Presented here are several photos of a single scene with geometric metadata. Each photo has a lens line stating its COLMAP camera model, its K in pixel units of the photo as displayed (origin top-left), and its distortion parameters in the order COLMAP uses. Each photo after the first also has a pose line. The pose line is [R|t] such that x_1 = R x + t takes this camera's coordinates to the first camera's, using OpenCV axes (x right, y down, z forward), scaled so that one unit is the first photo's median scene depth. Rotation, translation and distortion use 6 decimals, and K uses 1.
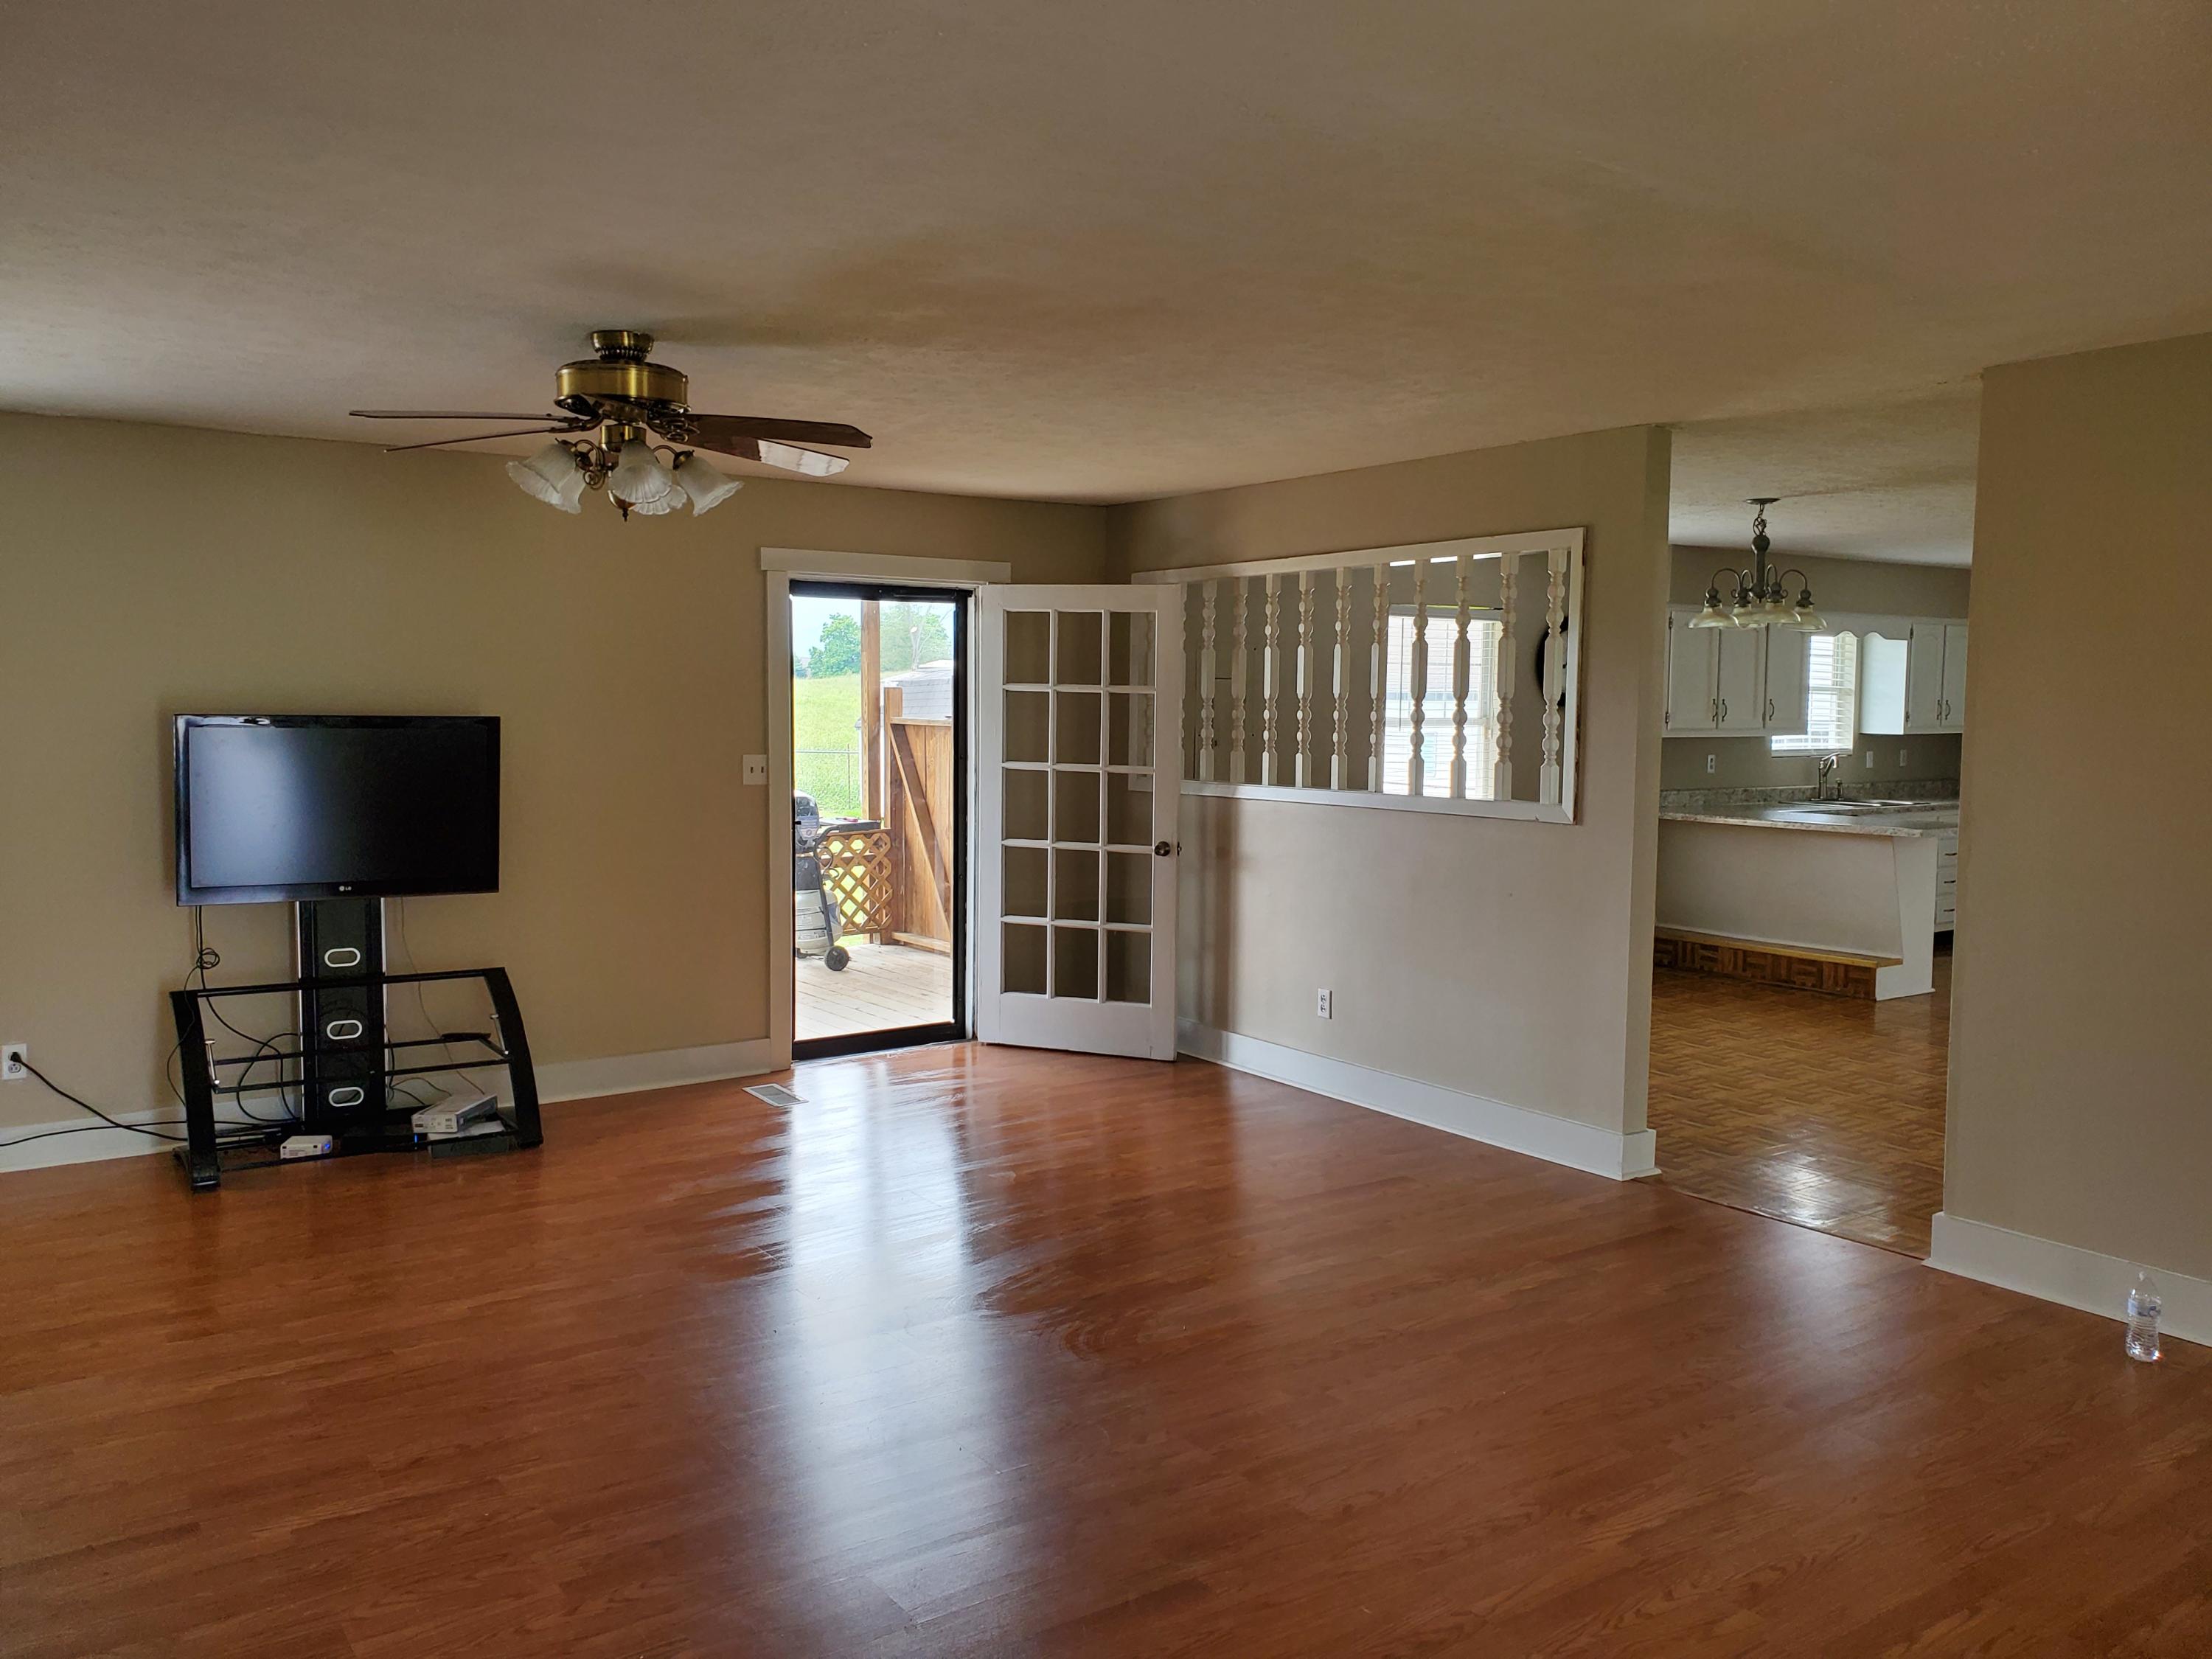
lens RADIAL K [[1702.5, 0, 1106.0], [0, 1702.5, 829.5], [0, 0, 1]] dist [0.095502, -0.144478]
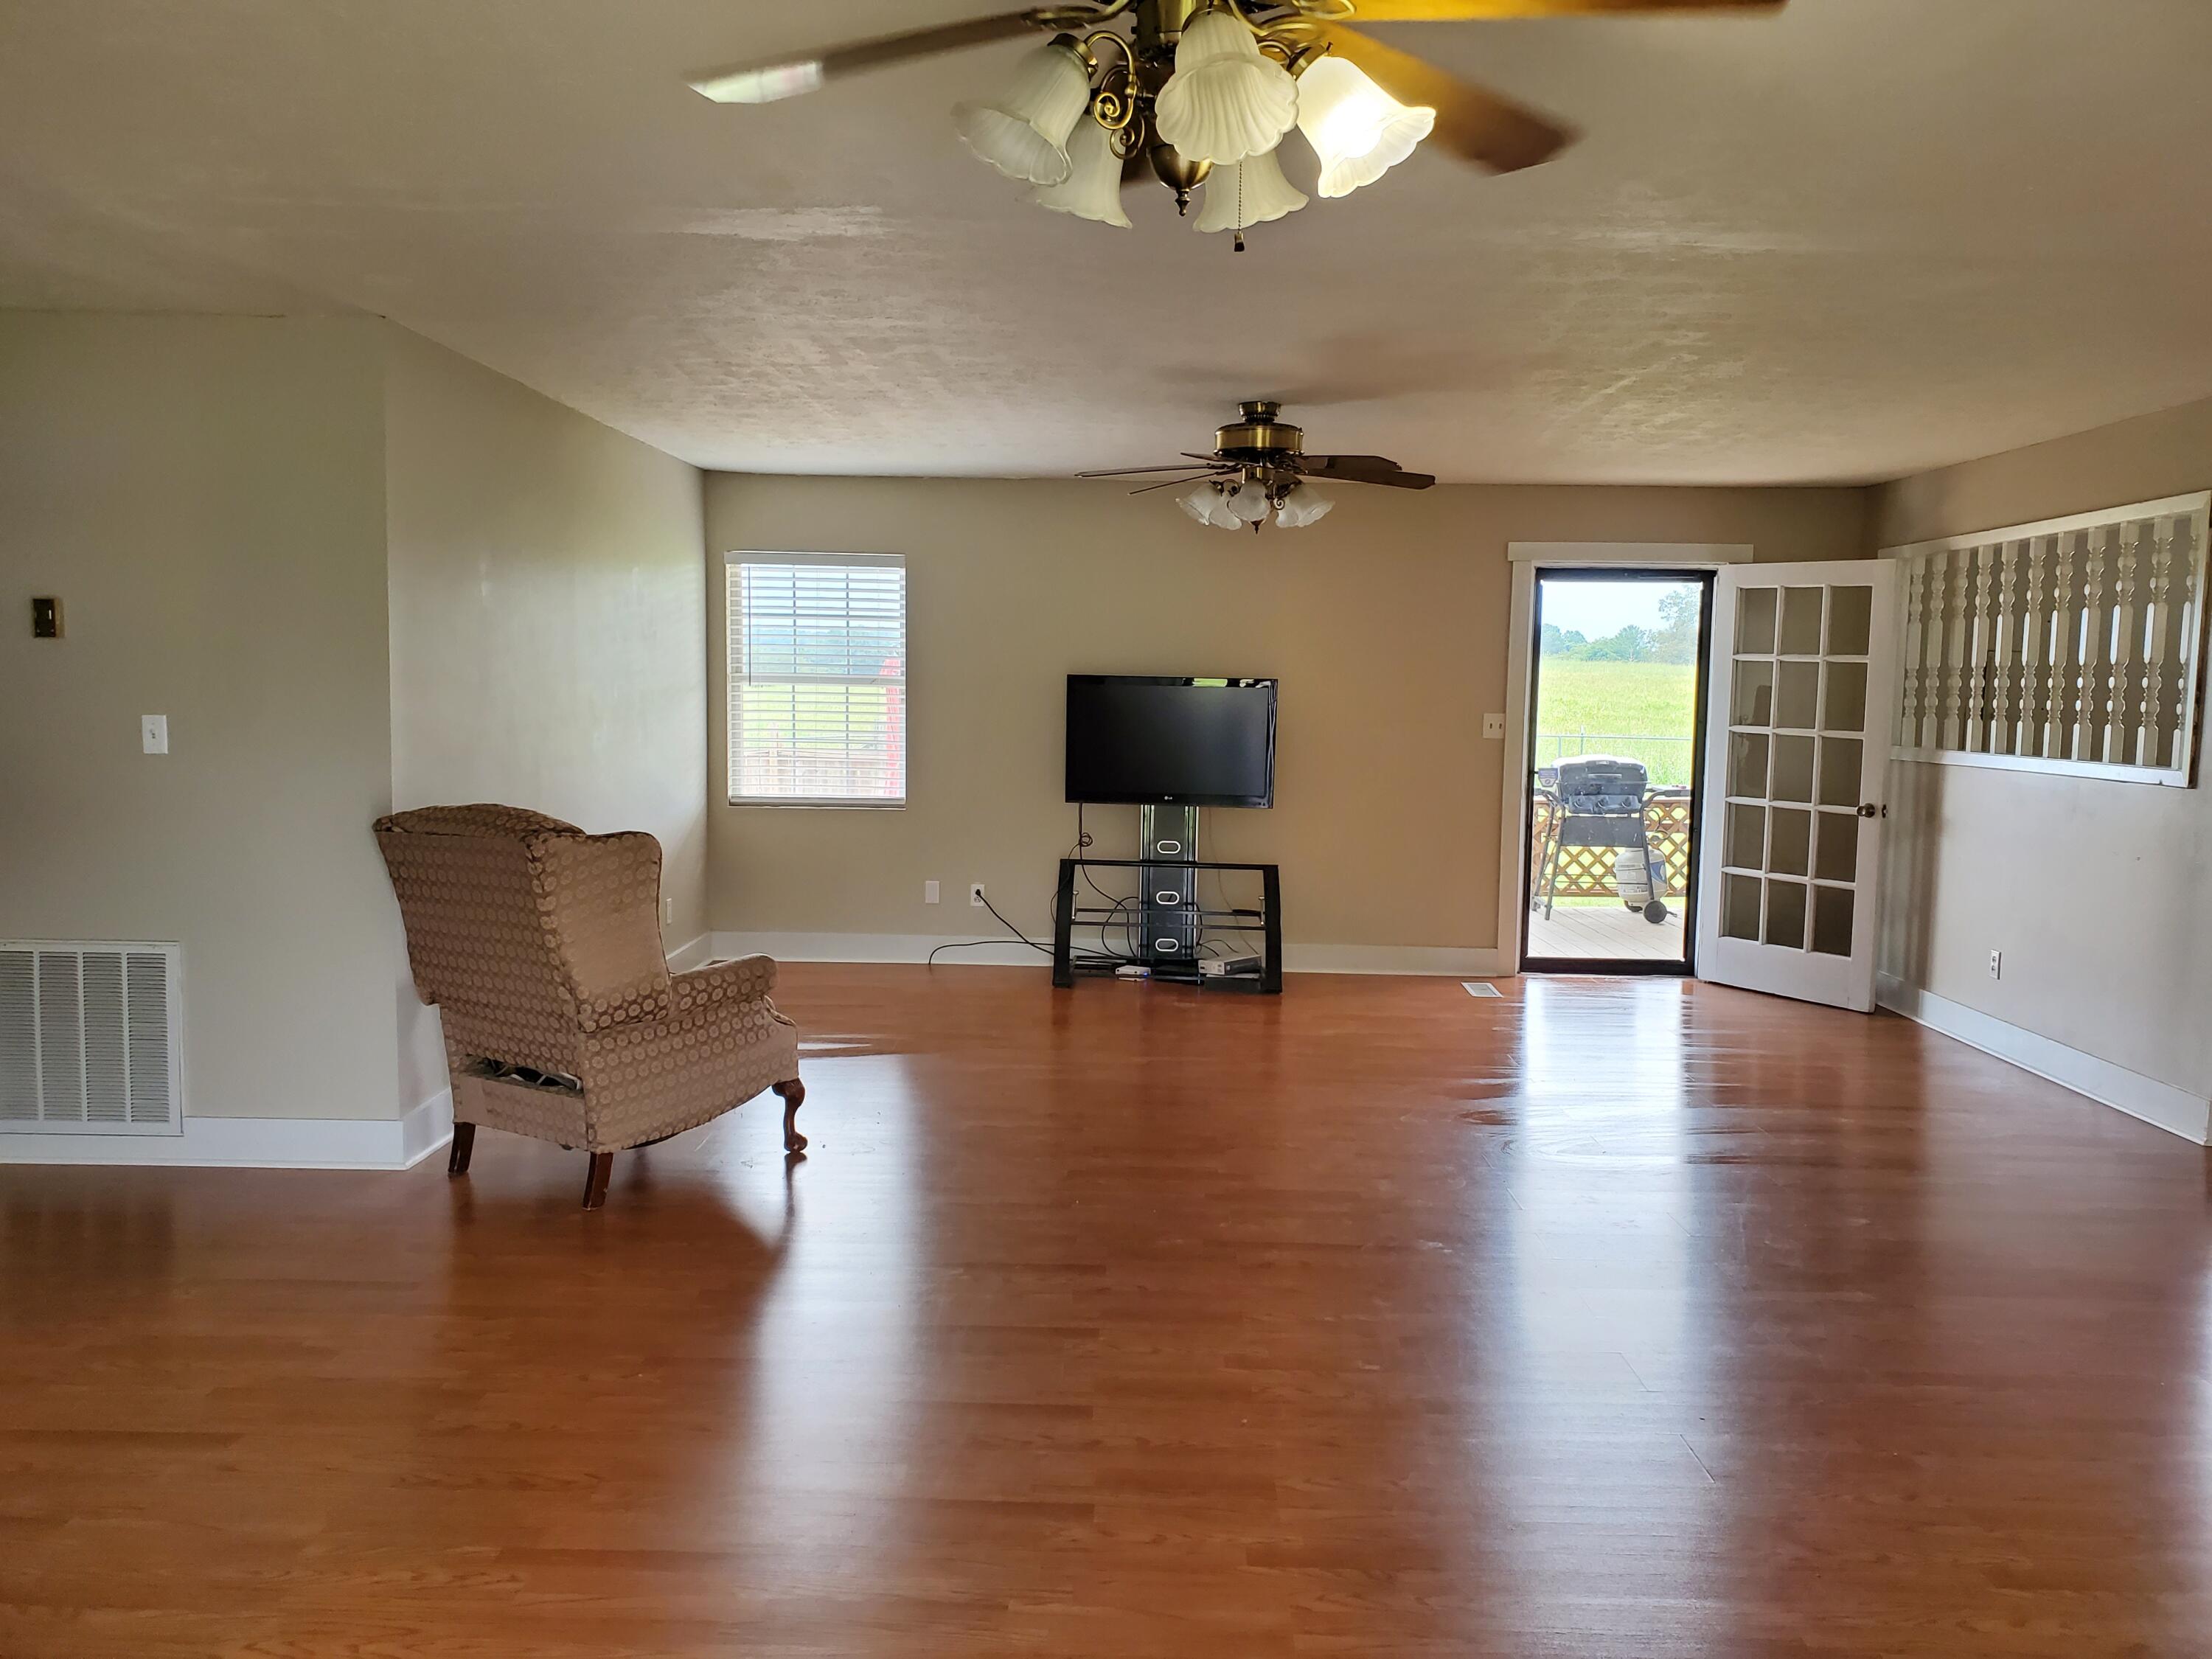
lens RADIAL K [[1702.5, 0, 1106.0], [0, 1702.5, 829.5], [0, 0, 1]] dist [0.095502, -0.144478]
pose [[0.808067, 0.058405, -0.586188, 0.279105], [-0.057327, 0.998146, 0.020424, 0.028457], [0.586295, 0.017101, 0.809917, -0.139817]]
